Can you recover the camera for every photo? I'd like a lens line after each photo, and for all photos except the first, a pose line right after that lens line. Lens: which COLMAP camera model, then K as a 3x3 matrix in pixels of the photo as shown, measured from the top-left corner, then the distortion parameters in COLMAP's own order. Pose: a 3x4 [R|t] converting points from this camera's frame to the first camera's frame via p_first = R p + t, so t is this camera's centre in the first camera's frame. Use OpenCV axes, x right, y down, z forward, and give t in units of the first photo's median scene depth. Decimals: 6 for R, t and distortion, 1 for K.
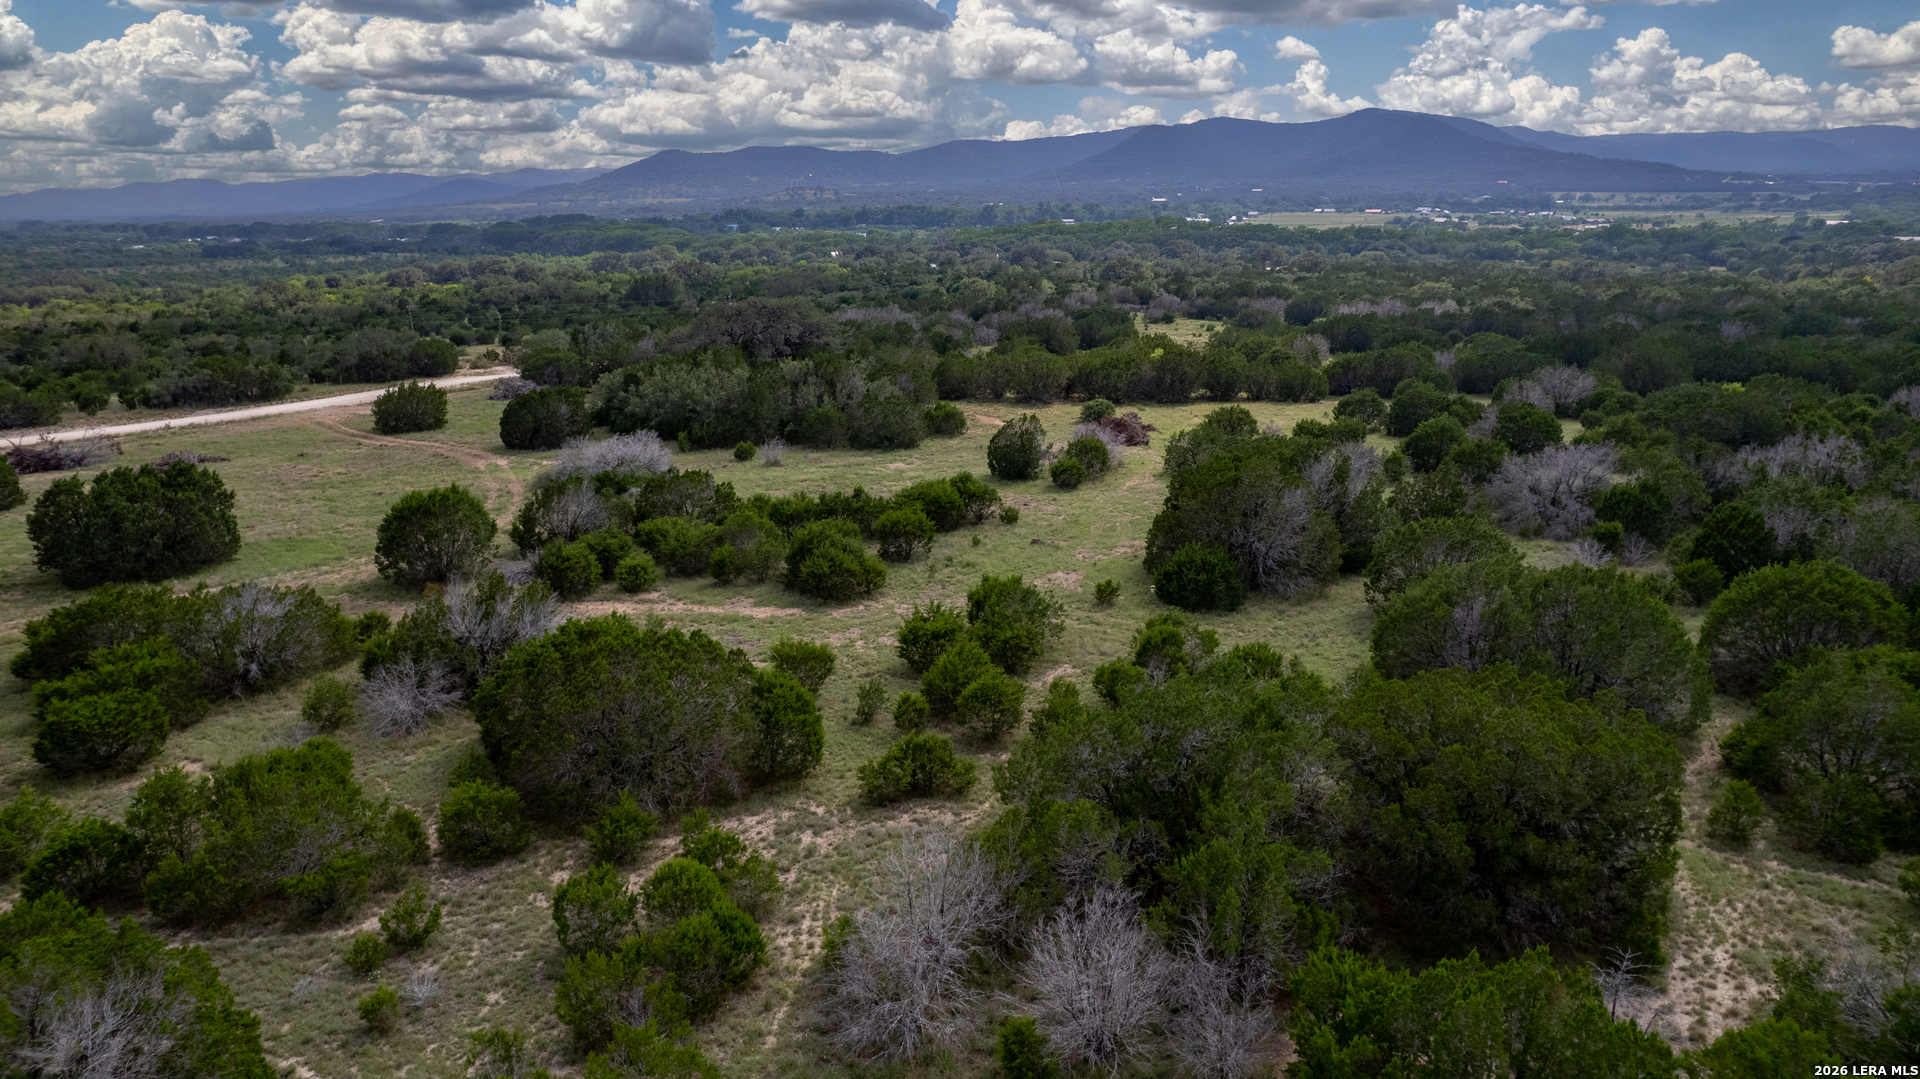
lens RADIAL K [[1235.0, 0, 952.7], [0, 1235.0, 539.5], [0, 0, 1]] dist [-0.089469, 0.088032]
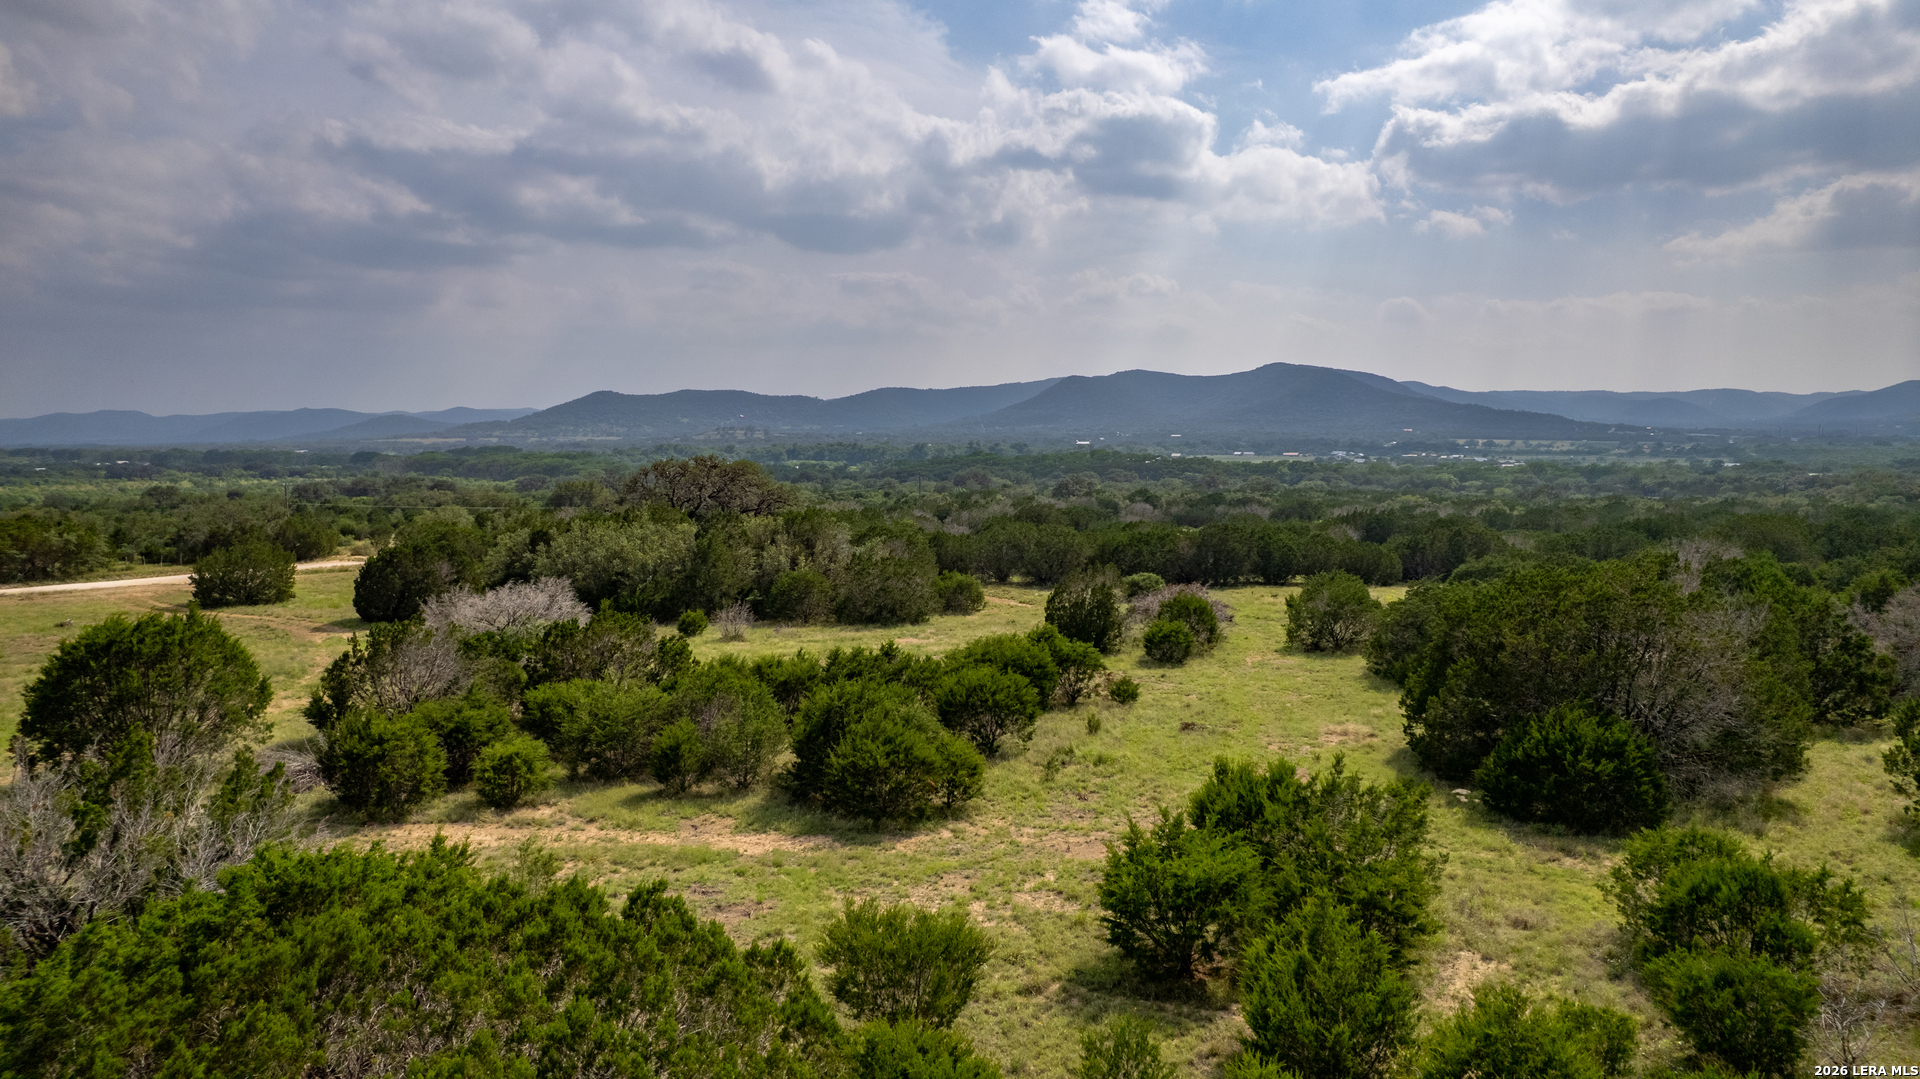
lens RADIAL K [[1221.0, 0, 965.2], [0, 1221.0, 532.8], [0, 0, 1]] dist [-0.069742, 0.044626]
pose [[0.997244, 0.011861, 0.073236, -0.025959], [0.003020, 0.979828, -0.199820, 0.008188], [-0.074129, 0.199490, 0.977092, 0.116205]]
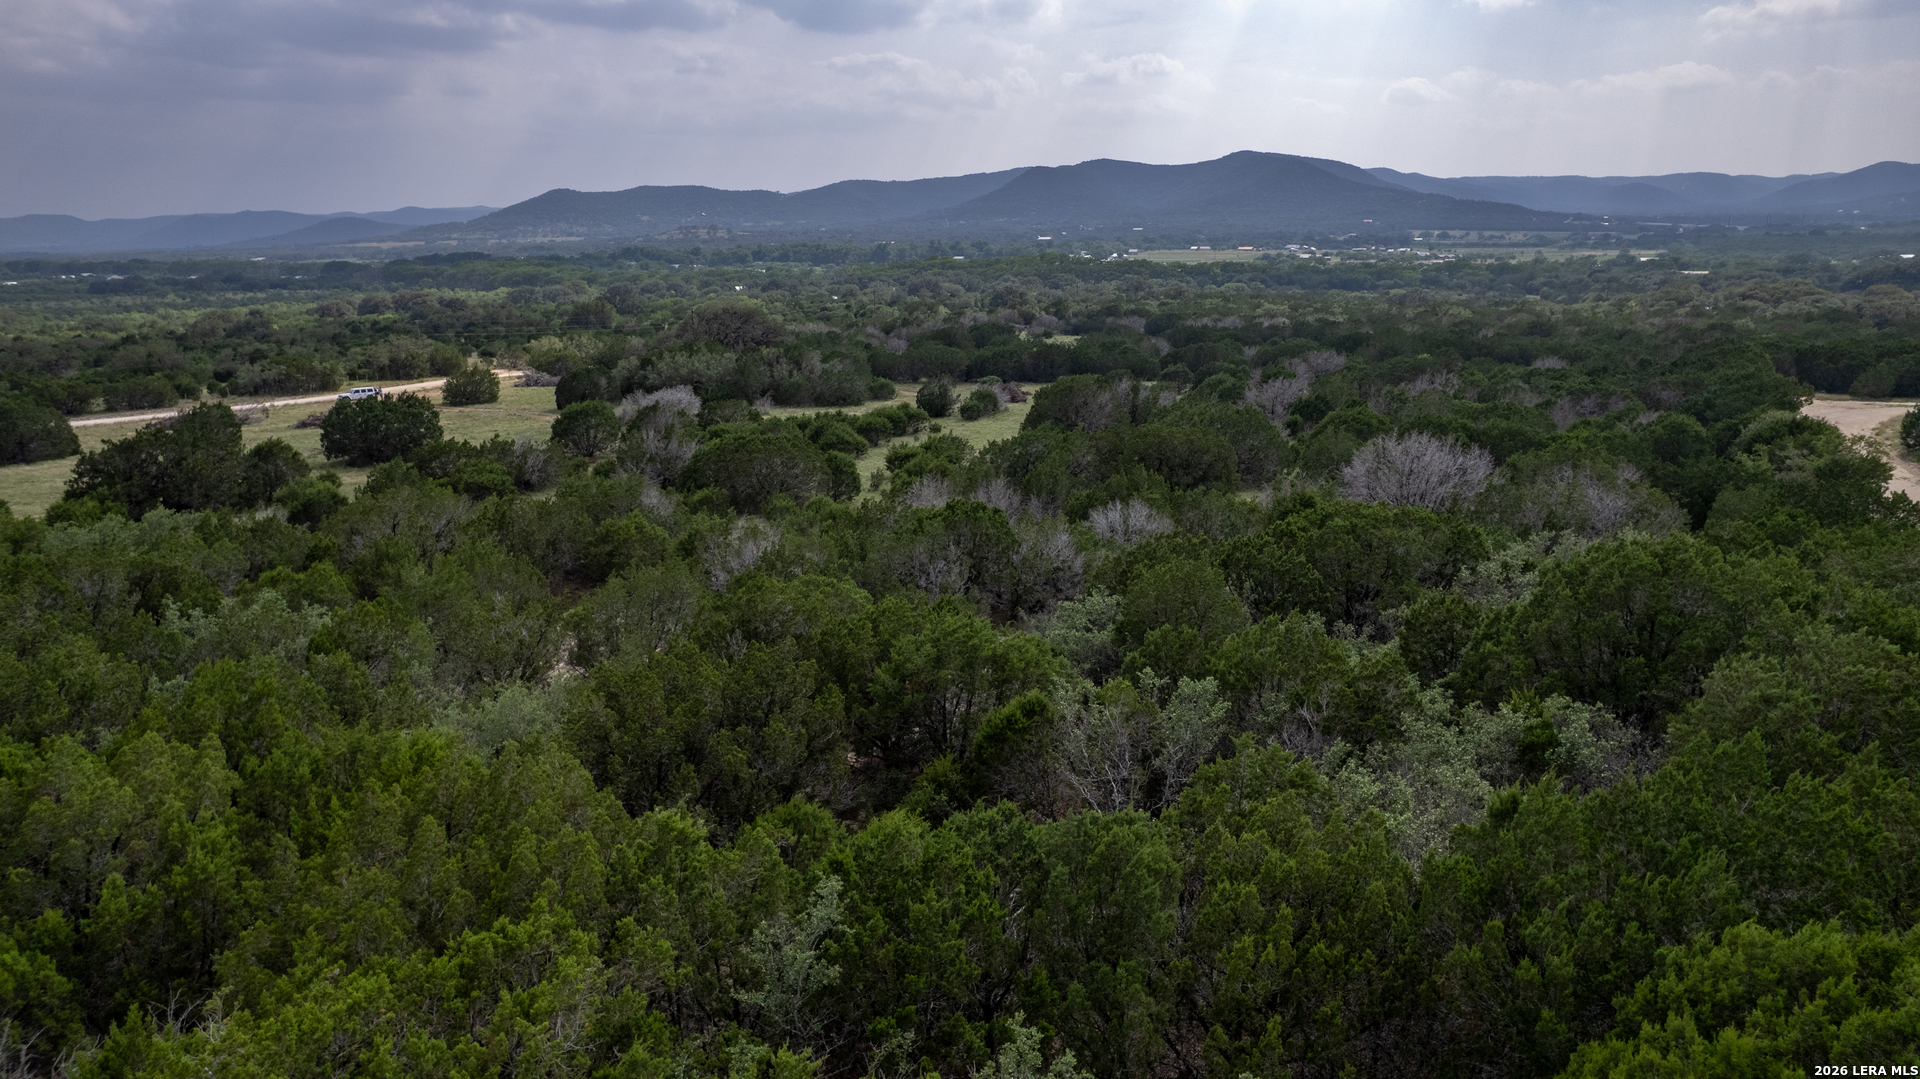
lens RADIAL K [[1247.7, 0, 934.1], [0, 1247.7, 517.0], [0, 0, 1]] dist [-0.085577, 0.090253]
pose [[0.997323, -0.014300, 0.071716, -0.022197], [0.017873, 0.998618, -0.049423, 0.053522], [-0.070910, 0.050573, 0.996200, -0.179031]]
